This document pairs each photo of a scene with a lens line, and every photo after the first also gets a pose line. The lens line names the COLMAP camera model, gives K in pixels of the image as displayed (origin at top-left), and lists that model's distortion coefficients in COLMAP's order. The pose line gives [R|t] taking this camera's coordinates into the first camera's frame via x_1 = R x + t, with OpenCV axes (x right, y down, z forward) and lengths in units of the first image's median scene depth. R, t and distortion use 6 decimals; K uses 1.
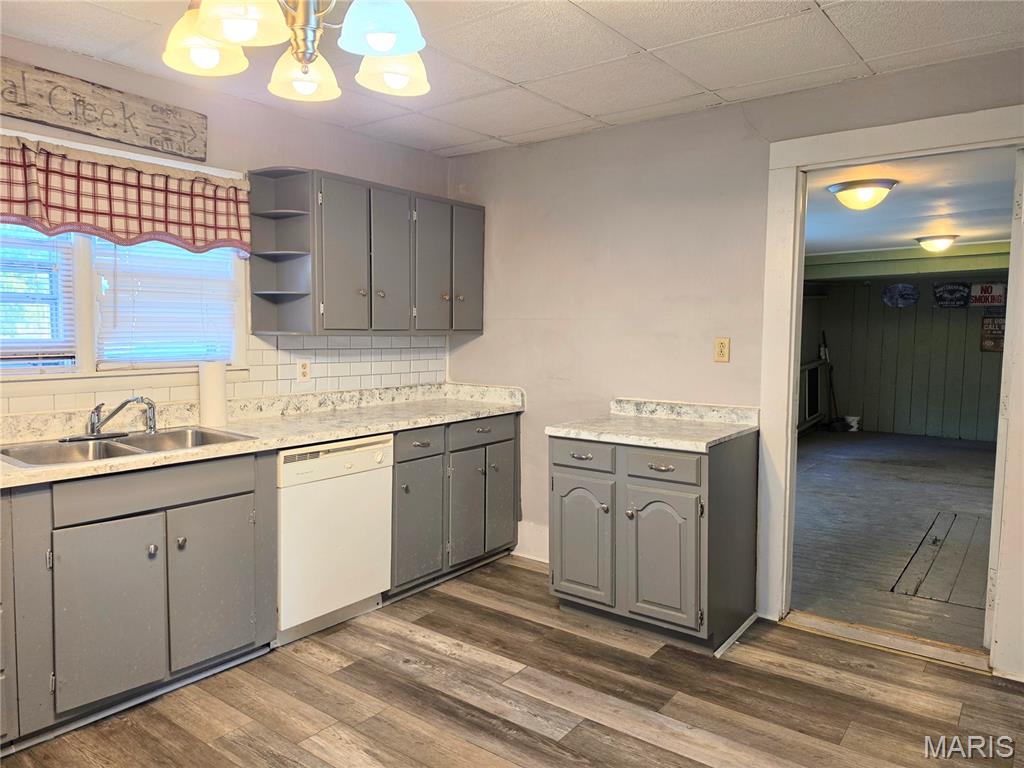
lens RADIAL K [[705.6, 0, 509.3], [0, 705.6, 376.0], [0, 0, 1]] dist [0.095393, -0.123081]
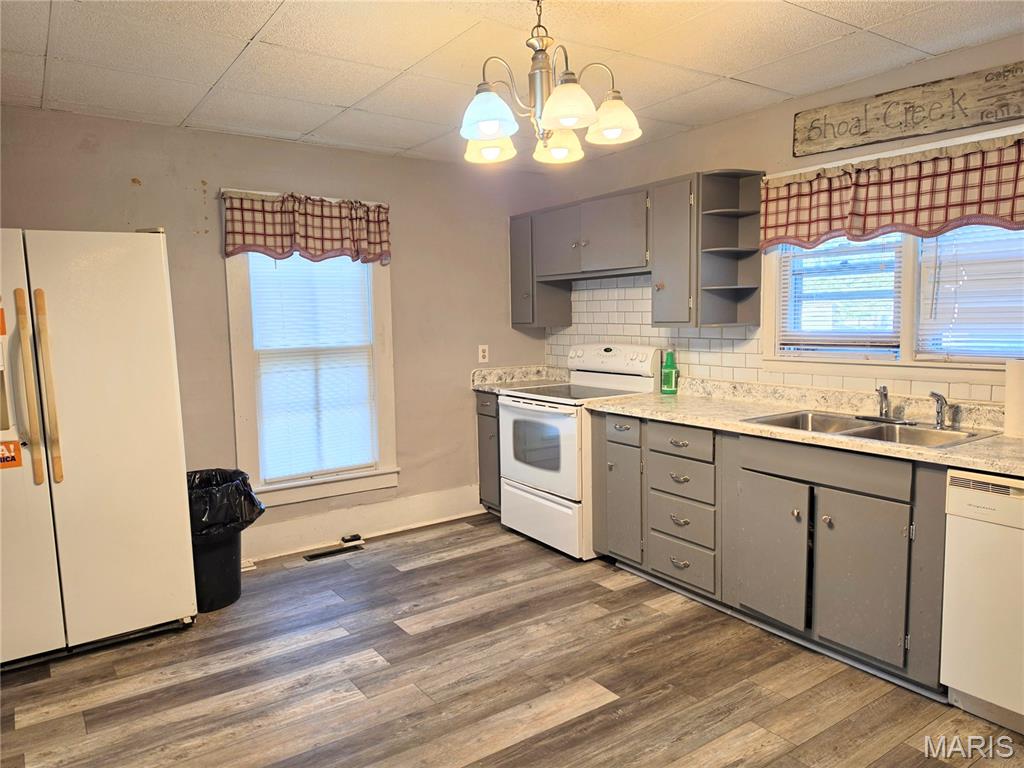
lens RADIAL K [[697.1, 0, 491.8], [0, 697.1, 386.3], [0, 0, 1]] dist [-0.000687, -0.002553]
pose [[-0.308341, 0.084799, -0.947489, 0.589953], [-0.061049, 0.992202, 0.108668, -0.043694], [0.949315, 0.091350, -0.300760, 0.728666]]
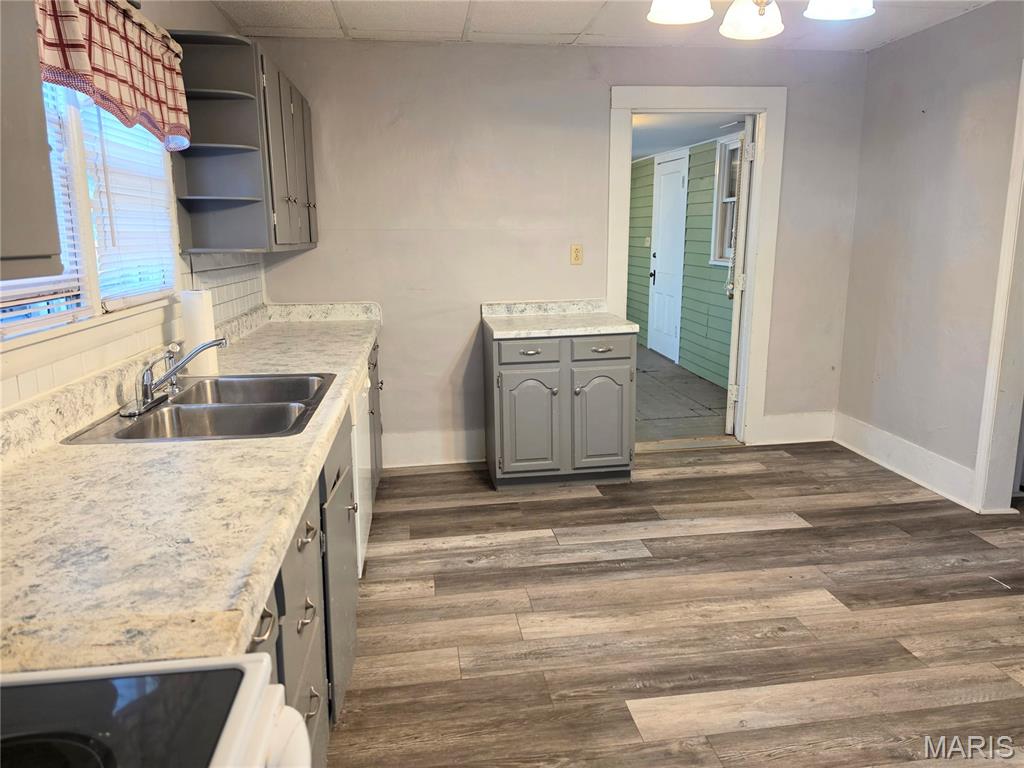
lens RADIAL K [[705.6, 0, 509.3], [0, 705.6, 376.0], [0, 0, 1]] dist [0.095393, -0.123081]
pose [[0.691262, -0.154692, 0.705852, -0.802028], [0.066259, 0.986271, 0.151258, -0.026652], [-0.719560, -0.057790, 0.692022, 0.247538]]
